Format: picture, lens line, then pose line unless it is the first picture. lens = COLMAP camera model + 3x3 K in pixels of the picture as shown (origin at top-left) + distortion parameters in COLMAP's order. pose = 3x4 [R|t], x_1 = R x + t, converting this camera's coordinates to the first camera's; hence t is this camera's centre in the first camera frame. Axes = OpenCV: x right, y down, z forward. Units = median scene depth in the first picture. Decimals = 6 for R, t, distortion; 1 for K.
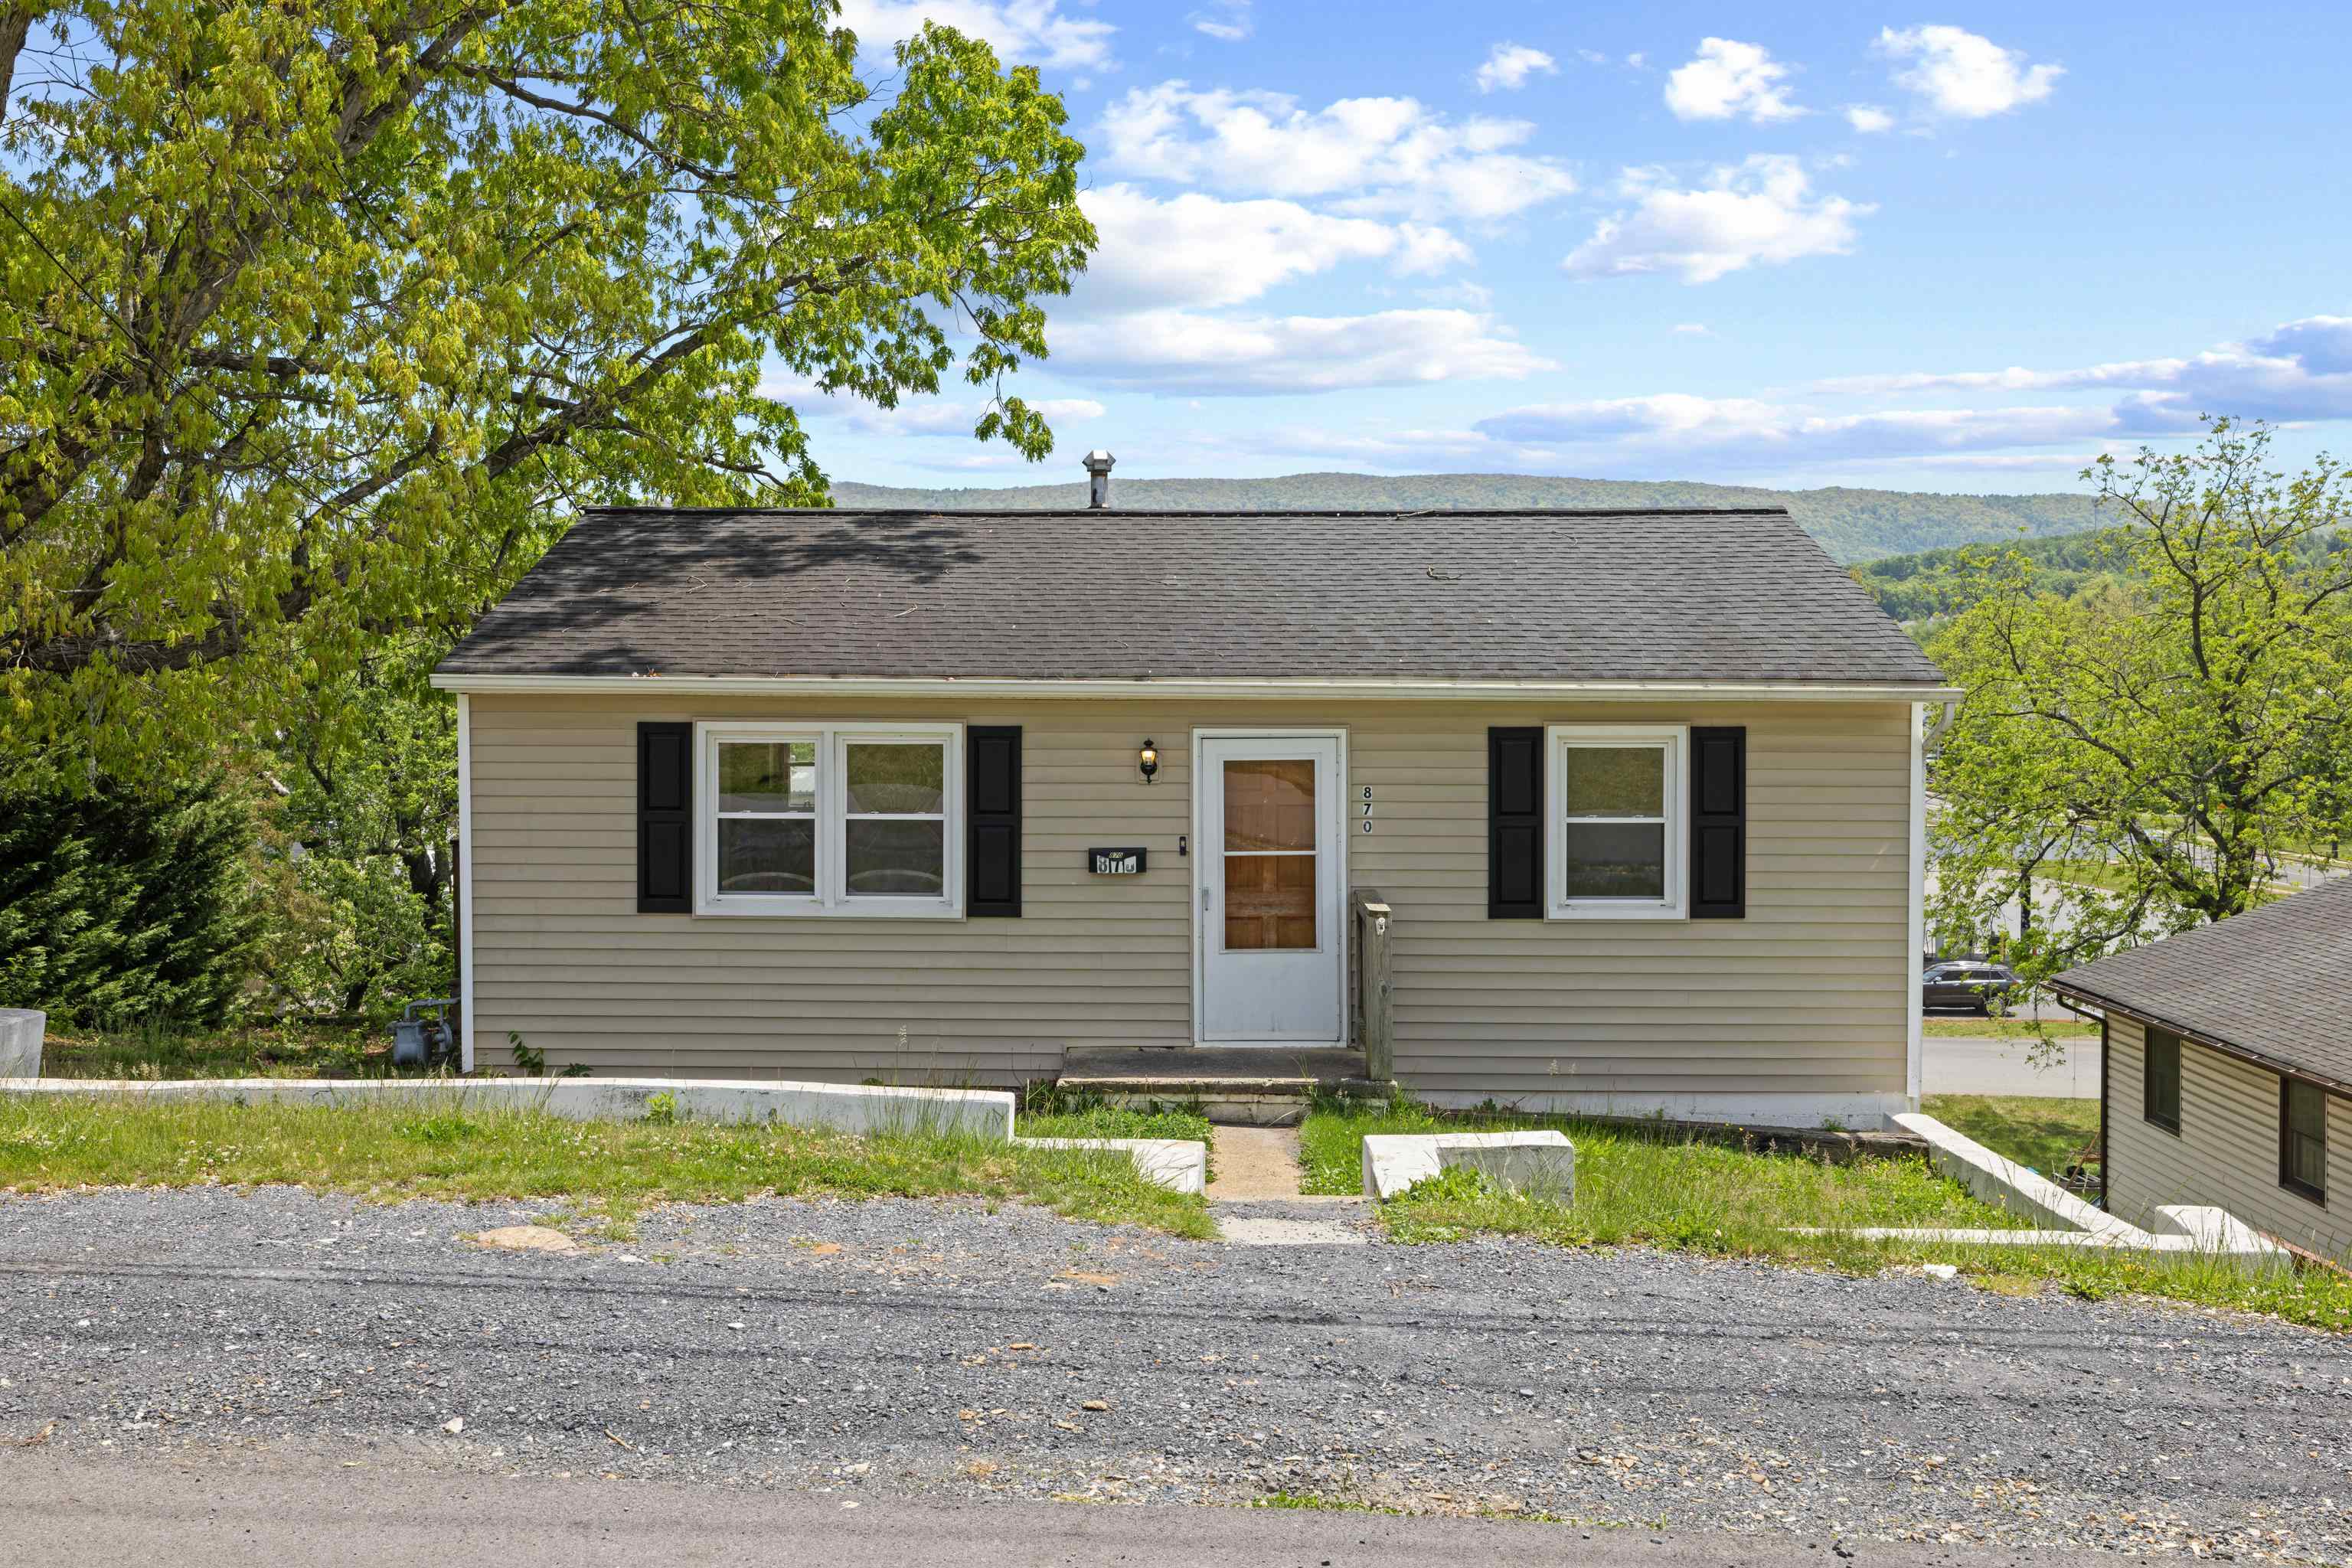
lens RADIAL K [[2296.7, 0, 1162.0], [0, 2296.7, 782.6], [0, 0, 1]] dist [-0.002098, 0.007309]
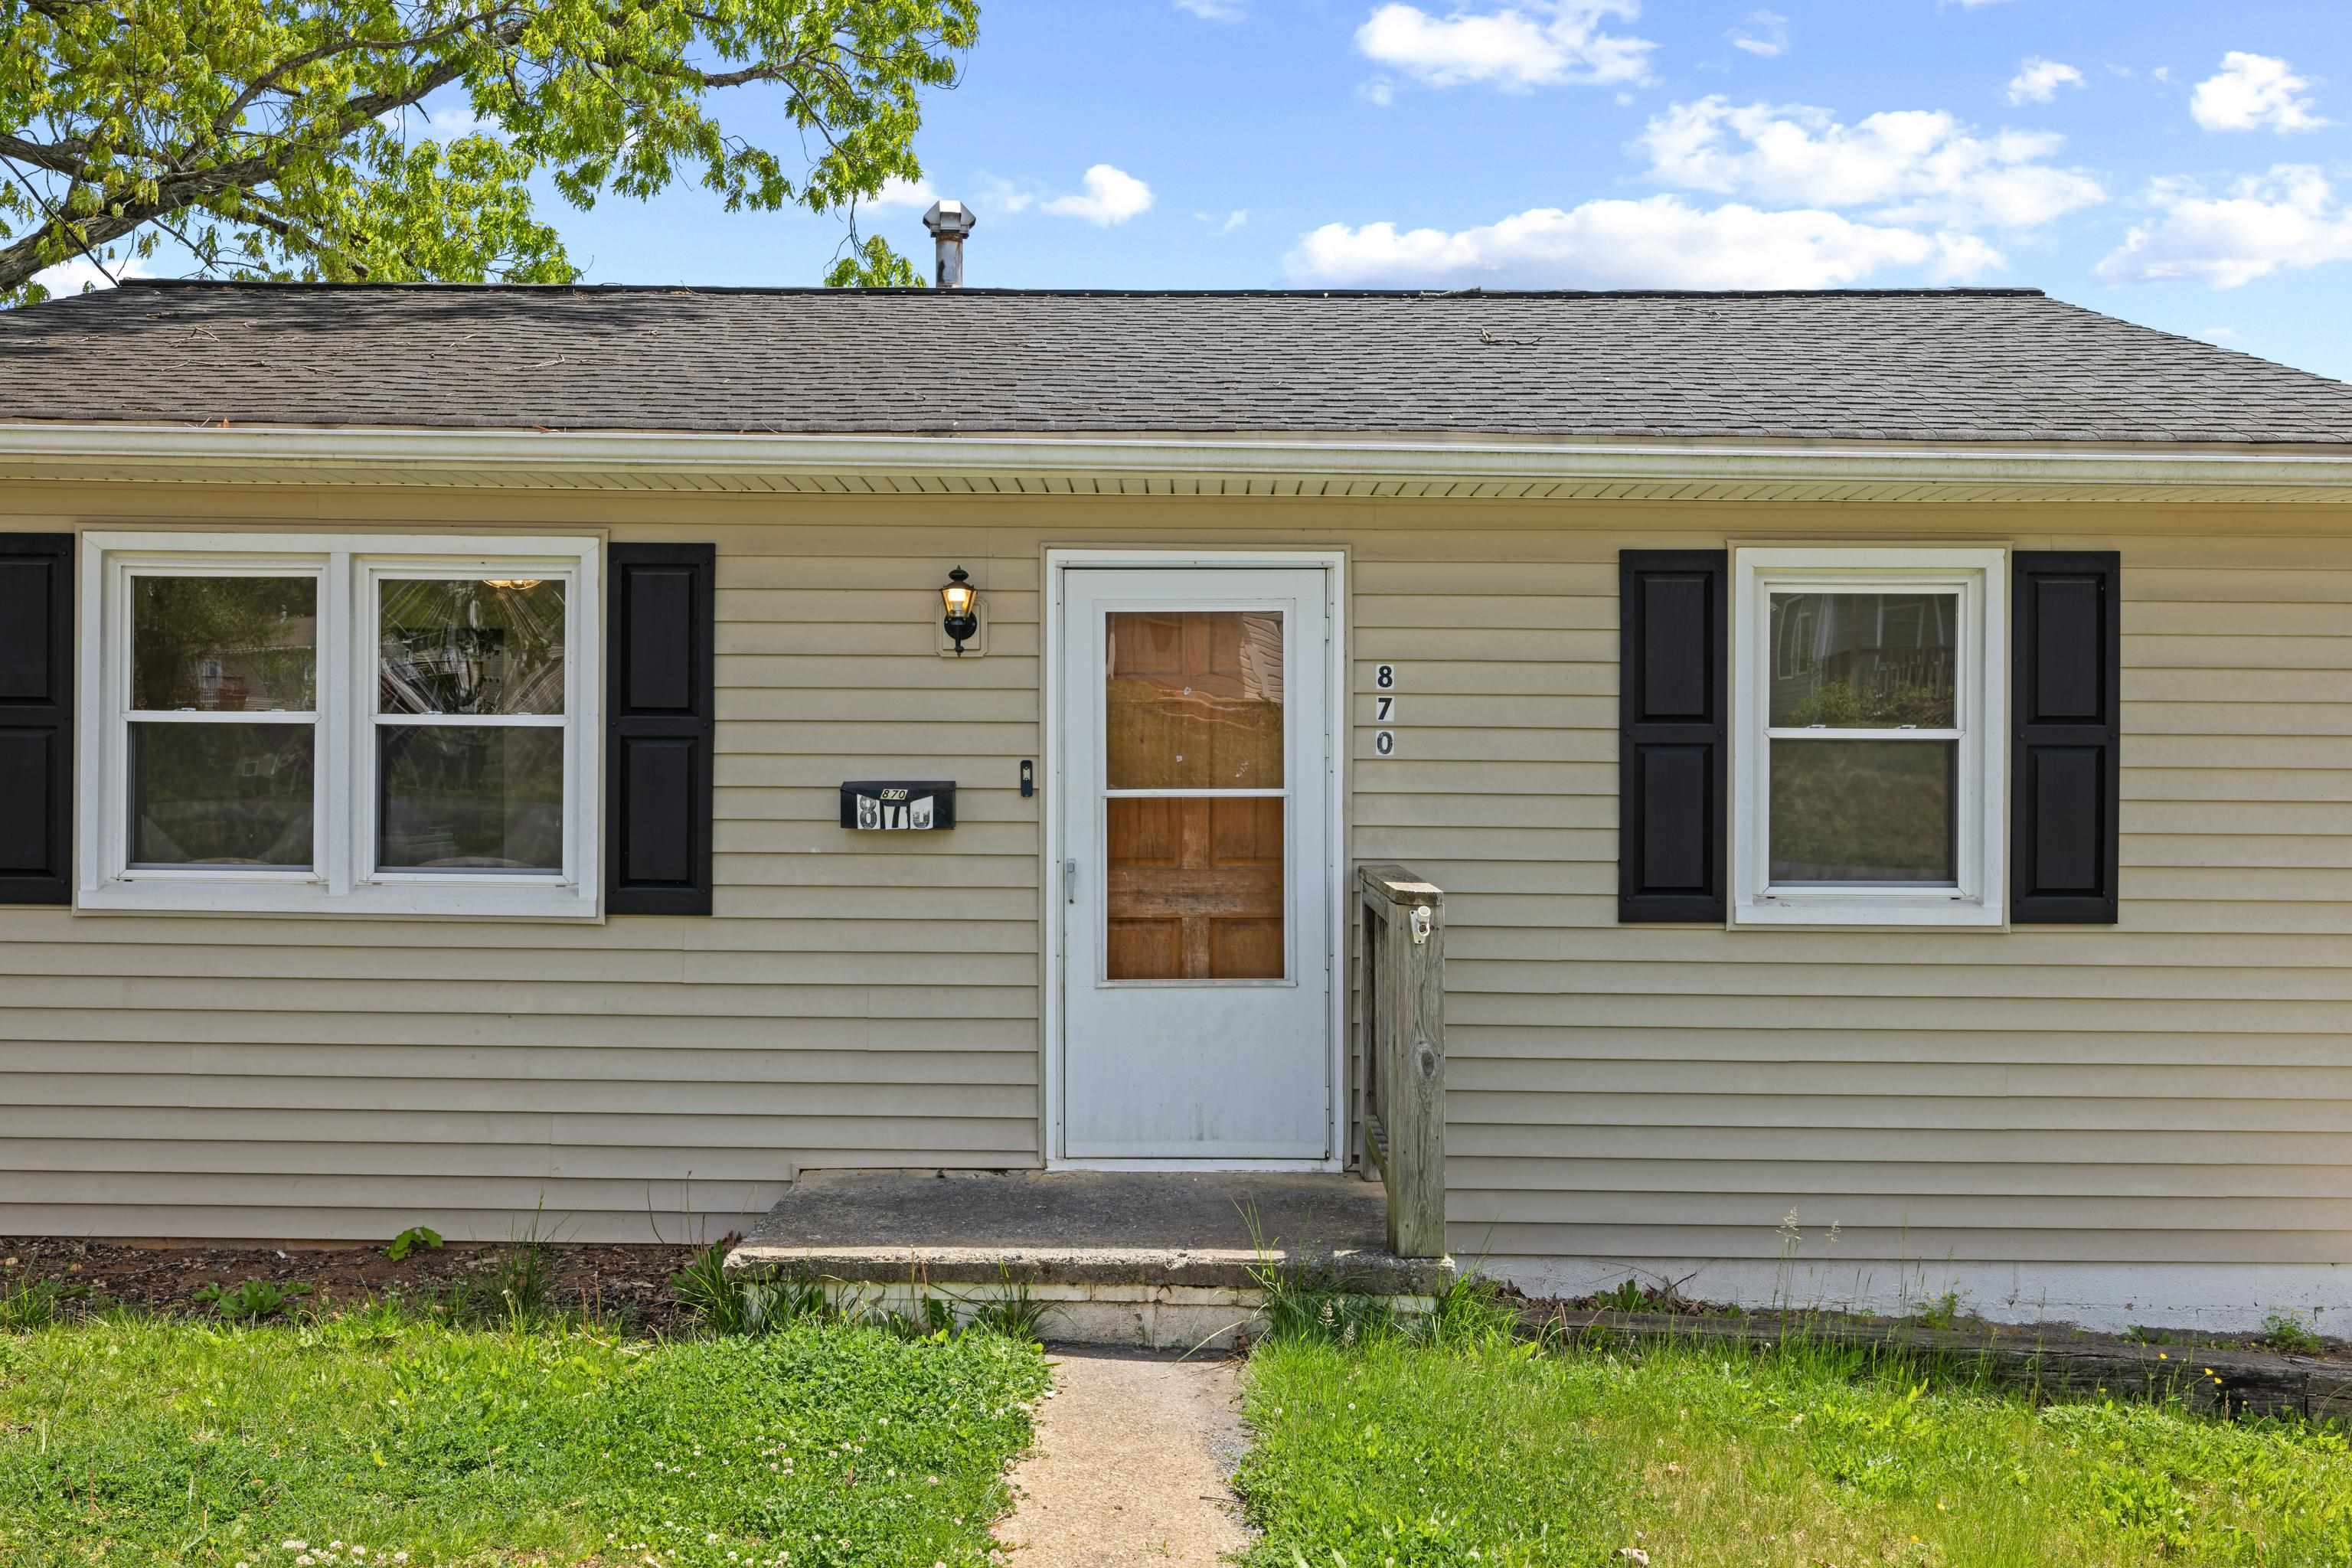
lens RADIAL K [[2115.2, 0, 1172.6], [0, 2115.2, 810.2], [0, 0, 1]] dist [0.005109, -0.003077]
pose [[0.999951, 0.005475, 0.008299, 0.037994], [-0.005289, 0.999739, -0.022247, 0.045161], [-0.008419, 0.022202, 0.999718, 0.526044]]
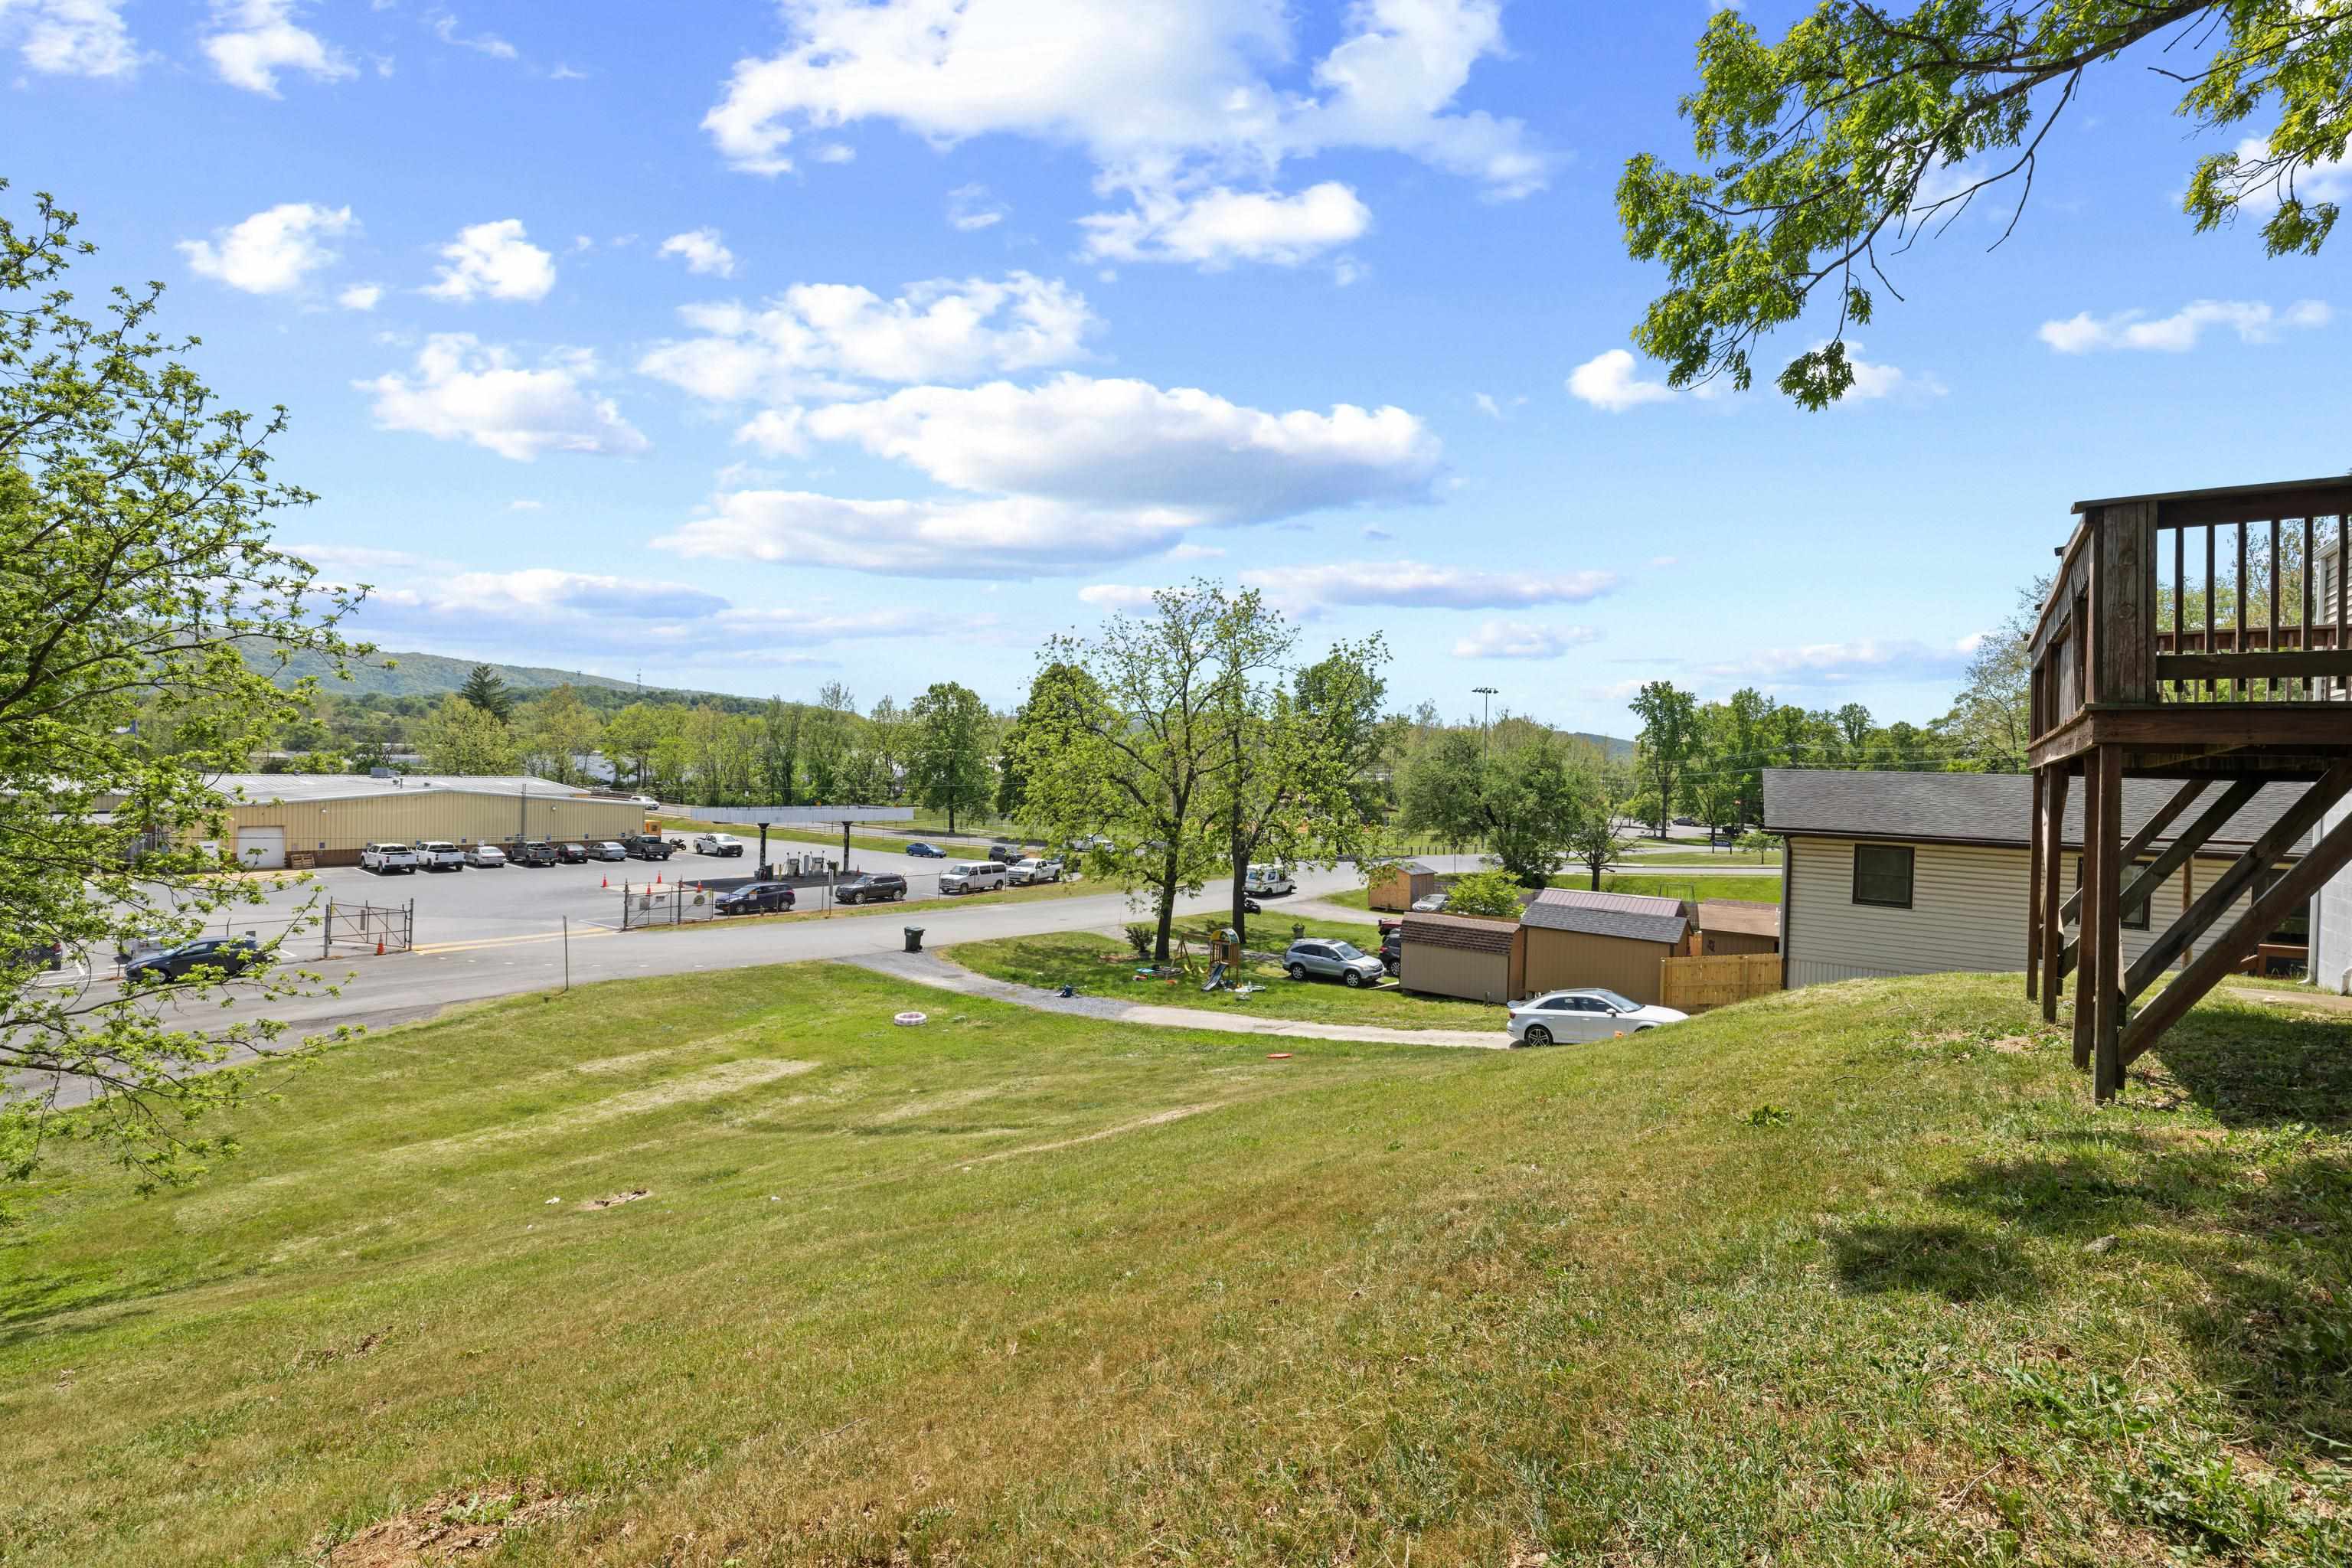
lens RADIAL K [[1012.3, 0, 1164.2], [0, 1012.3, 784.8], [0, 0, 1]] dist [0.016766, -0.000482]
pose [[0.604345, 0.008871, 0.796673, -0.884241], [0.005760, 0.999863, -0.015503, 0.121672], [-0.796702, 0.013958, 0.604212, 1.733011]]
